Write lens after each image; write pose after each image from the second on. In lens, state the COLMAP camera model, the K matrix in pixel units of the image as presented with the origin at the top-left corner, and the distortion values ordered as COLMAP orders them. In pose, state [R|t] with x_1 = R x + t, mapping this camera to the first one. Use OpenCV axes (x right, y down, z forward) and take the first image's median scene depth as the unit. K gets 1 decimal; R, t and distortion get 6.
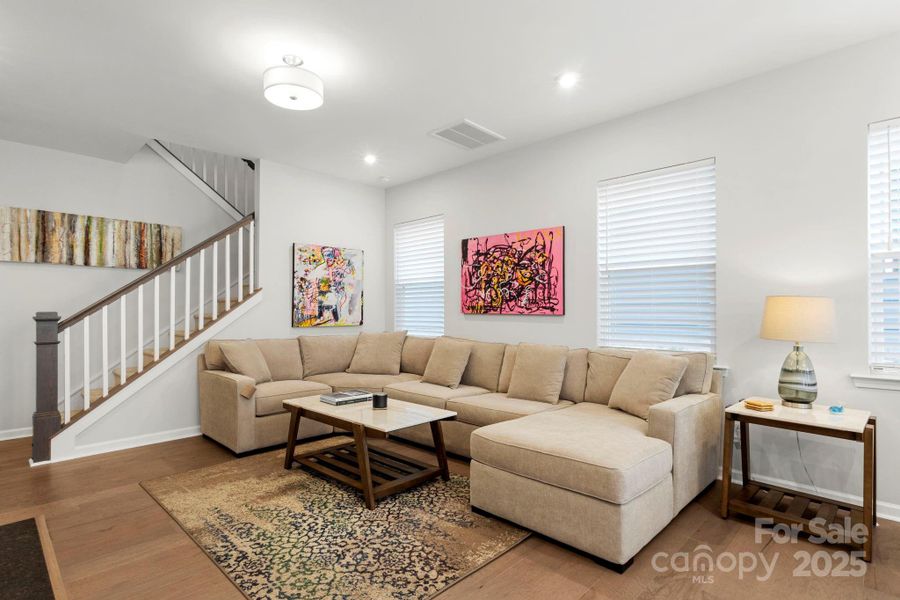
lens RADIAL K [[448.7, 0, 449.1], [0, 448.7, 303.3], [0, 0, 1]] dist [0.002770, 0.000672]
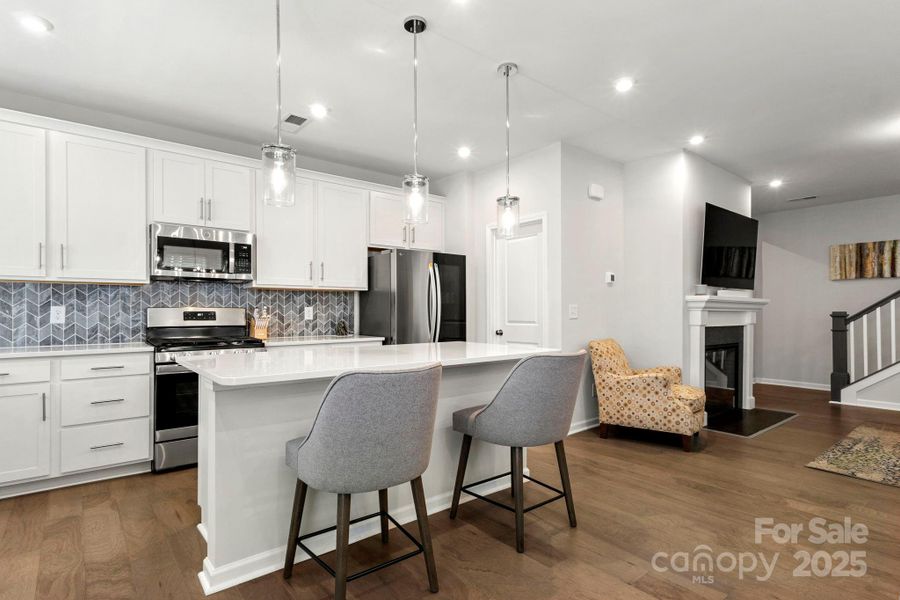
lens RADIAL K [[457.9, 0, 438.6], [0, 457.9, 308.9], [0, 0, 1]] dist [0.001010, 0.000410]
pose [[-0.129150, -0.003748, -0.991618, 0.761291], [0.015955, 0.999856, -0.005857, -0.003053], [0.991497, -0.016577, -0.129071, -0.181562]]
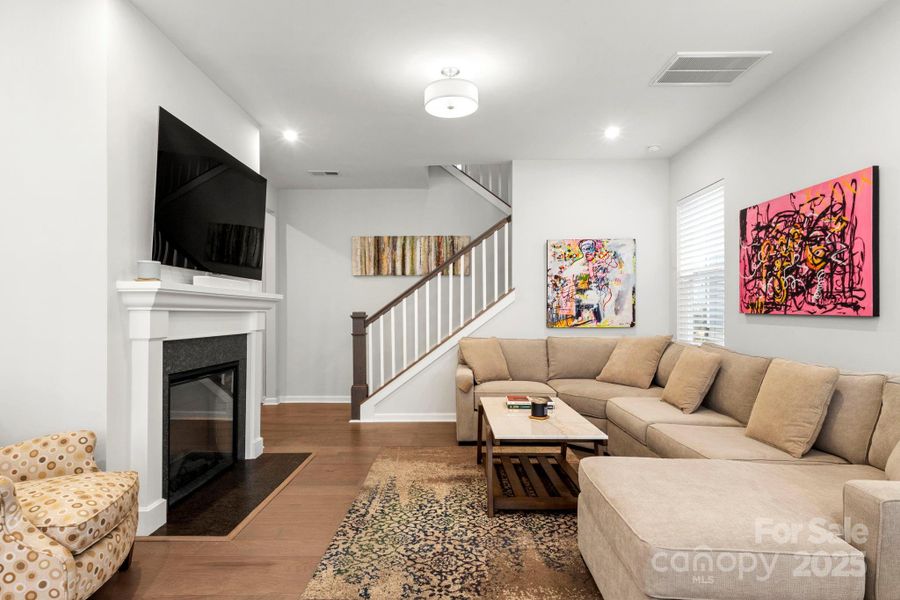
lens RADIAL K [[504.5, 0, 449.6], [0, 504.5, 309.0], [0, 0, 1]] dist [0.016283, -0.001187]
pose [[0.685055, -0.004517, -0.728478, 0.335191], [0.014517, 0.999867, 0.007452, 0.002551], [0.728347, -0.015680, 0.685029, 0.120848]]
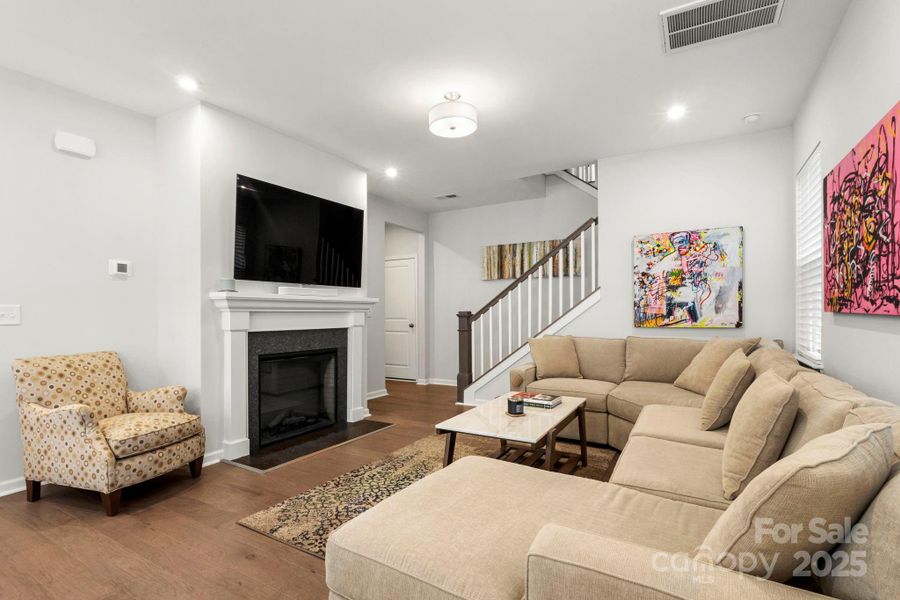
lens RADIAL K [[436.4, 0, 448.2], [0, 436.4, 311.3], [0, 0, 1]] dist [-0.006179, 0.000452]
pose [[0.230543, -0.001614, -0.973061, 0.496265], [0.023070, 0.999727, 0.003808, 0.009738], [0.972789, -0.023327, 0.230518, 0.472859]]
